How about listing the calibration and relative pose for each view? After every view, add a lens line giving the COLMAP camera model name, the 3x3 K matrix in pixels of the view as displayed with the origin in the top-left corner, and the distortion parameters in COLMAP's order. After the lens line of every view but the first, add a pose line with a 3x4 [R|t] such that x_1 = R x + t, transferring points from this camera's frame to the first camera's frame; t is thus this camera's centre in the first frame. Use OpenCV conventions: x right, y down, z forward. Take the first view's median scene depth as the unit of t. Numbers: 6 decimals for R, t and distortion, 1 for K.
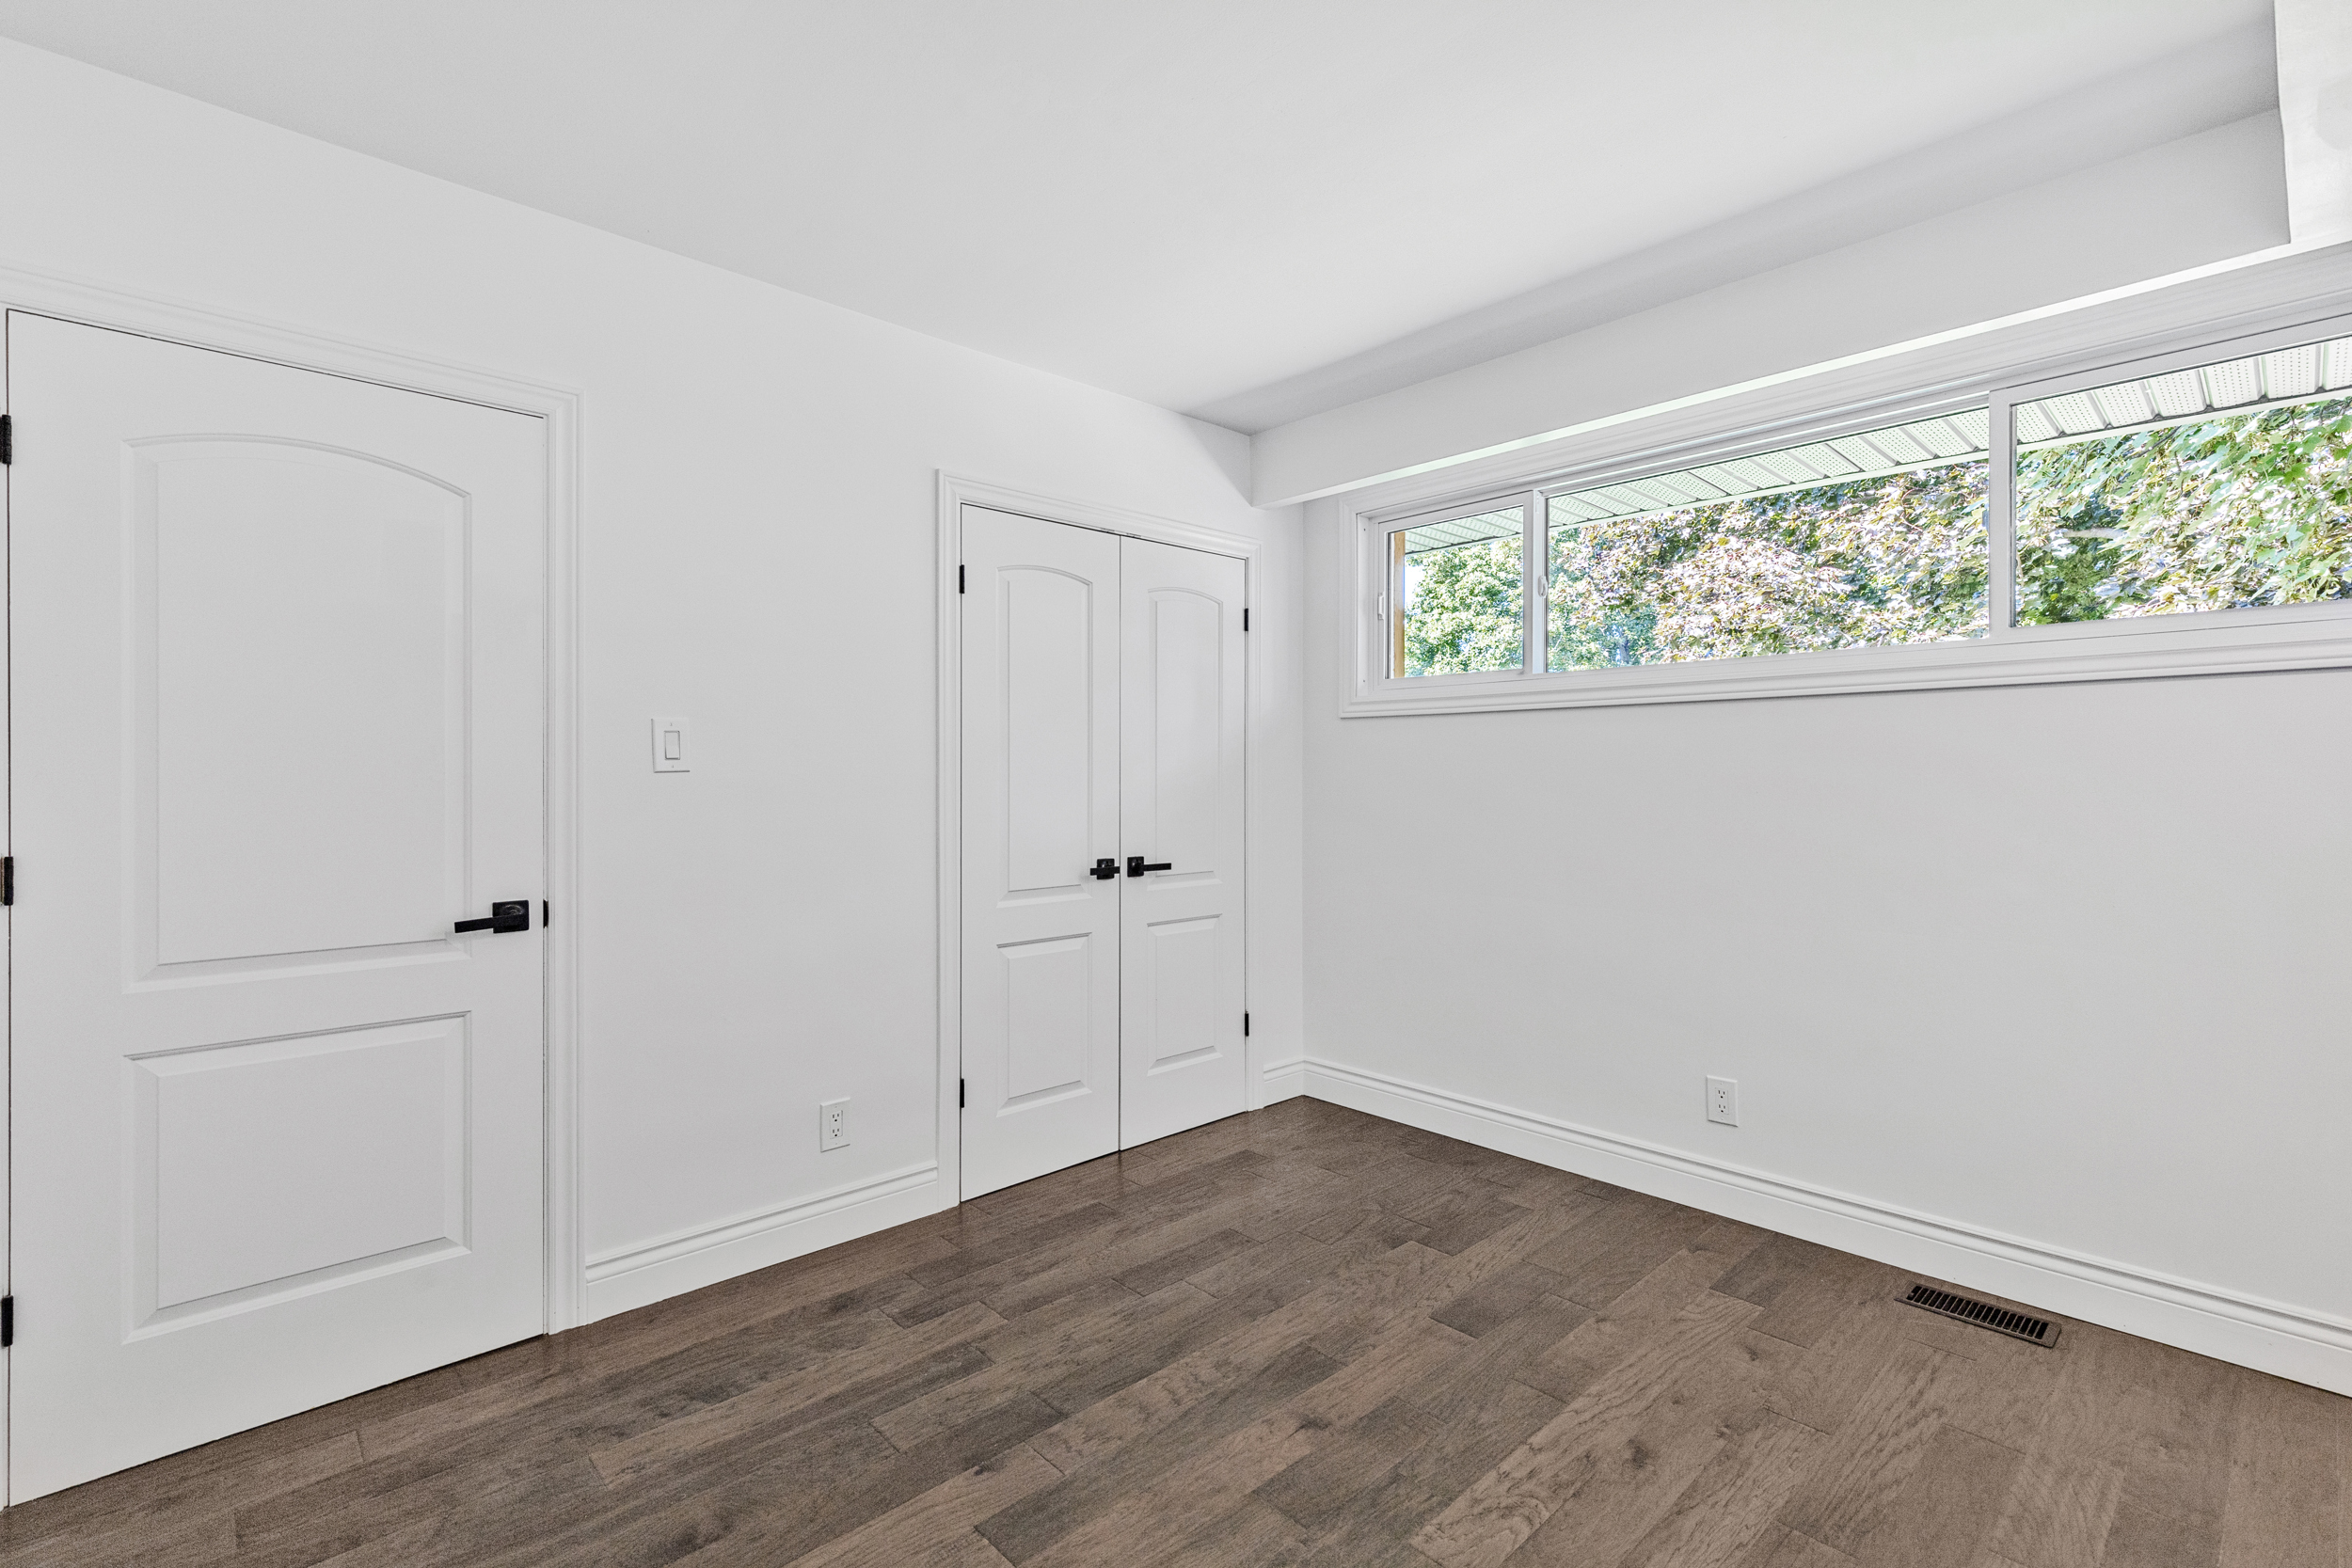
lens RADIAL K [[1062.8, 0, 1176.0], [0, 1062.8, 784.0], [0, 0, 1]] dist [-0.003045, -0.000224]
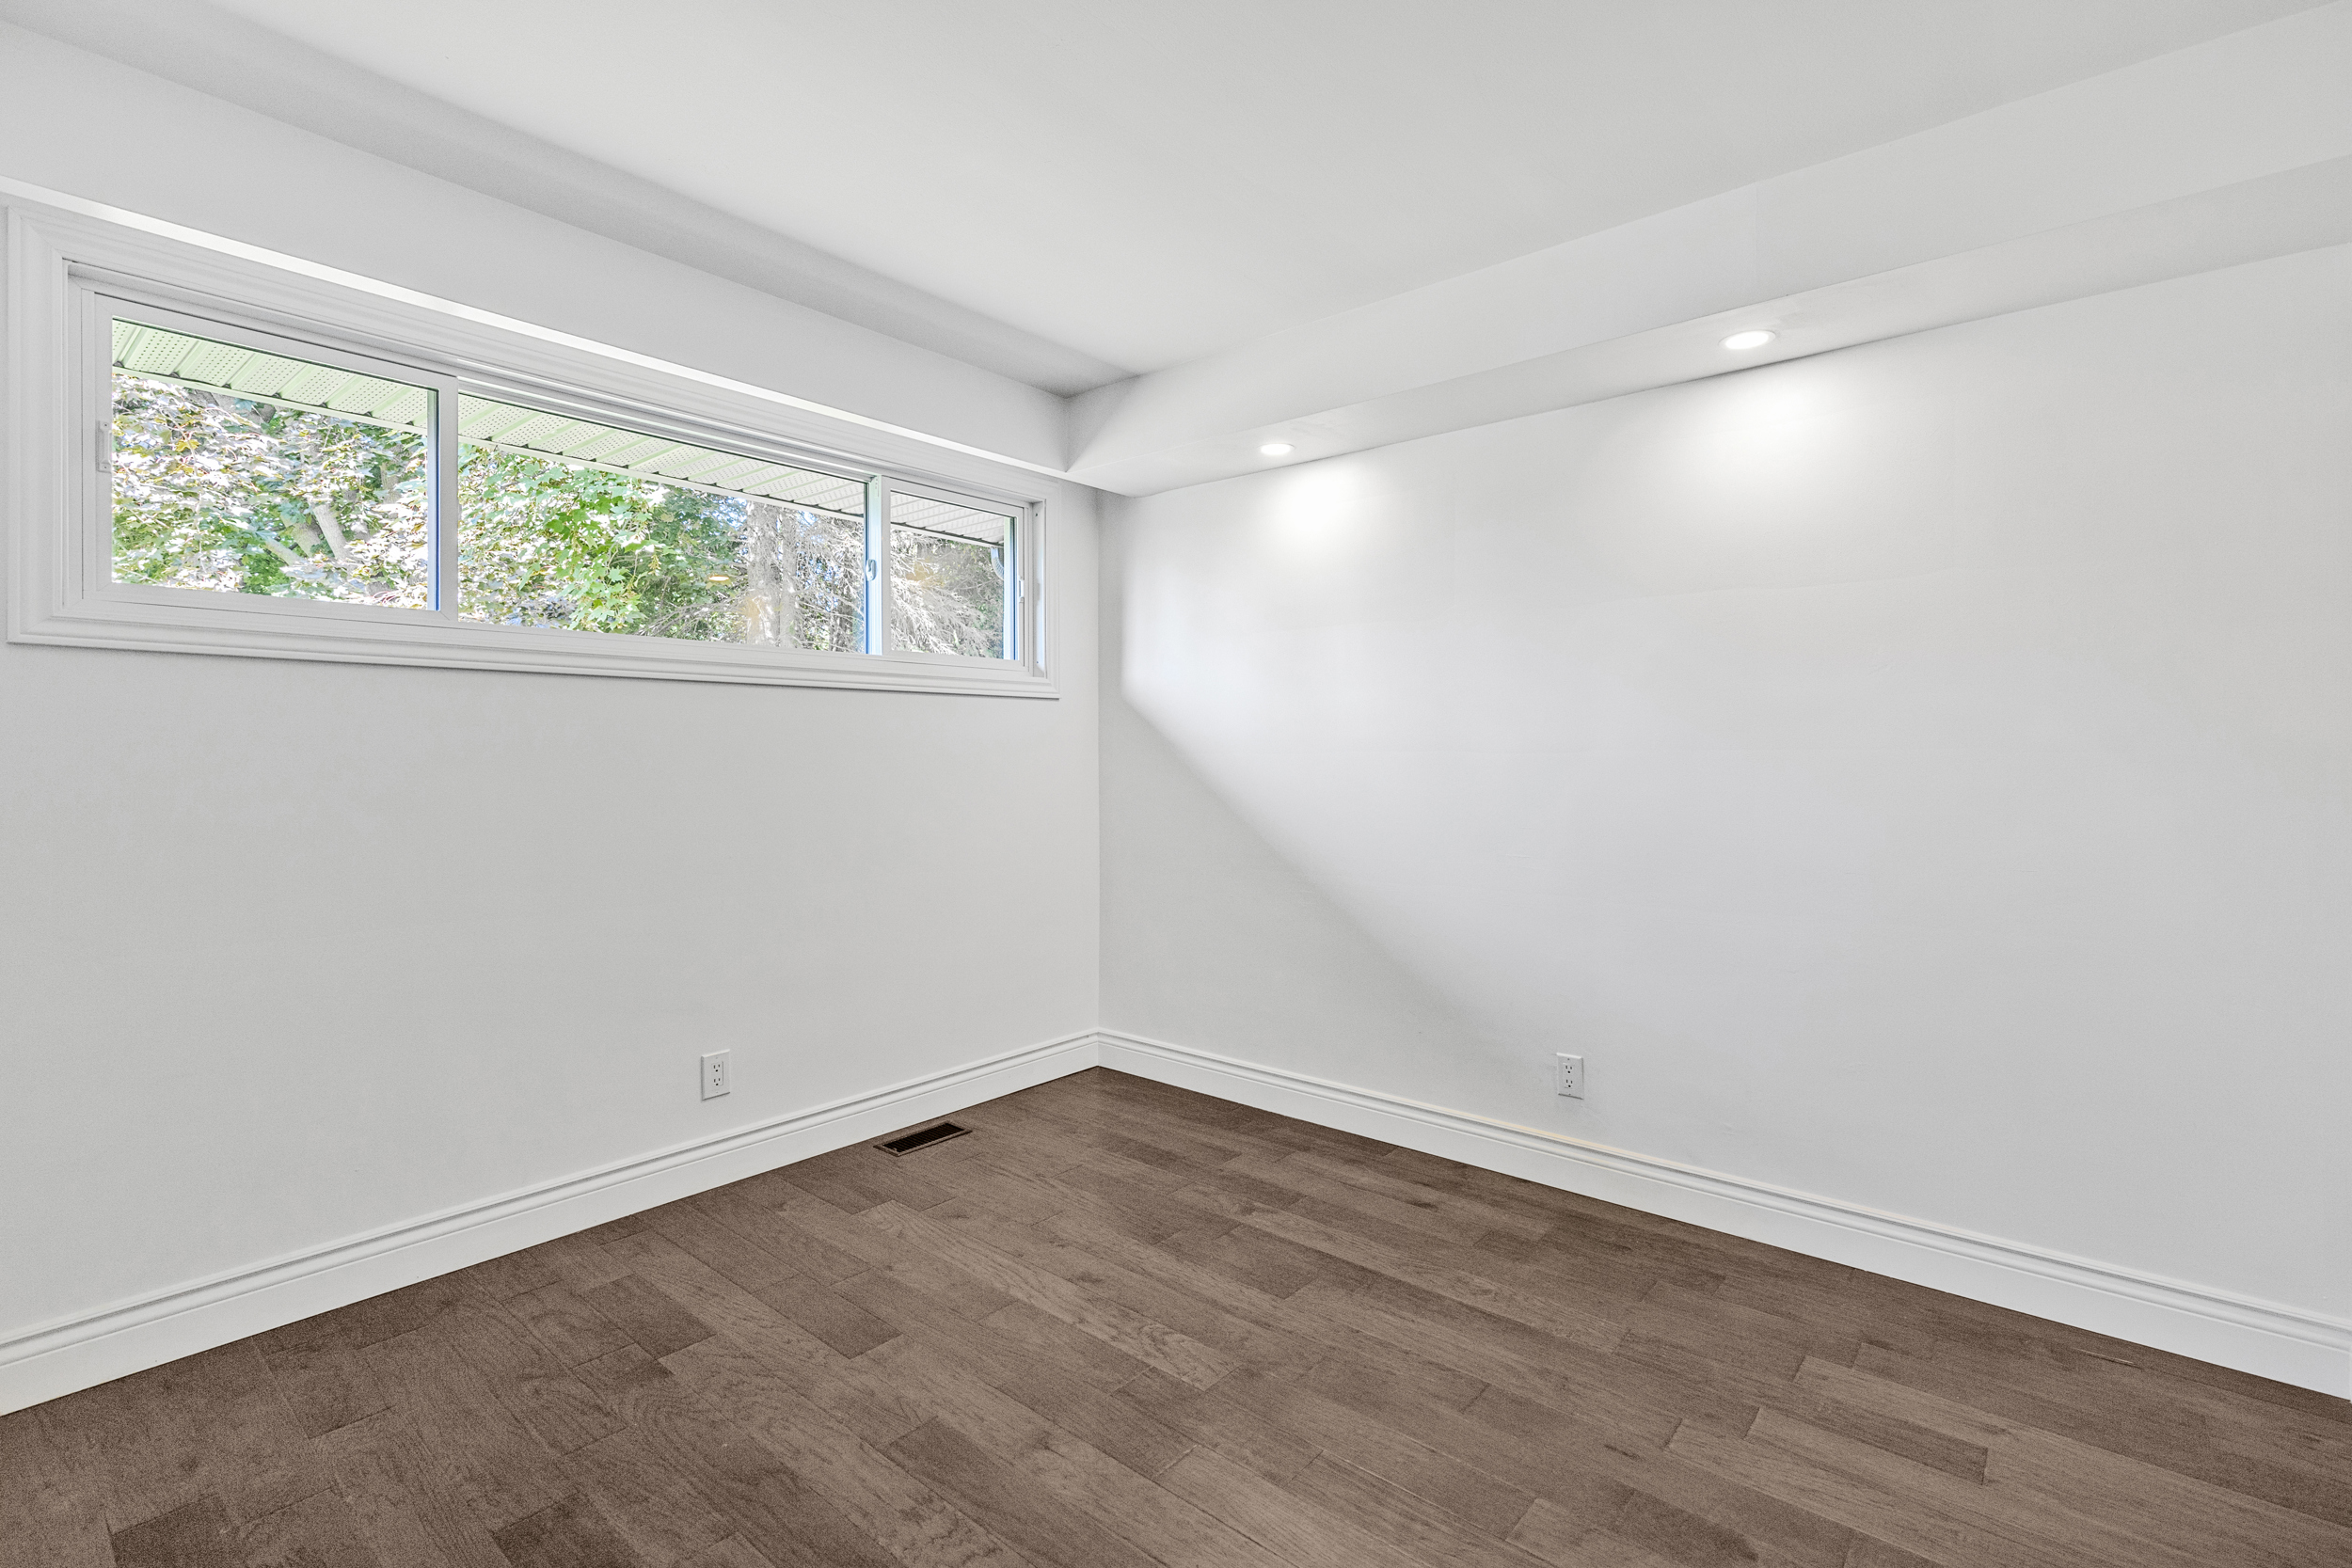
lens RADIAL K [[1075.0, 0, 1200.9], [0, 1075.0, 764.5], [0, 0, 1]] dist [0.024886, -0.000028]
pose [[-0.131255, -0.009810, 0.991300, -0.721463], [0.009886, 0.999888, 0.011204, -0.009383], [-0.991299, 0.011271, -0.131143, 0.834477]]
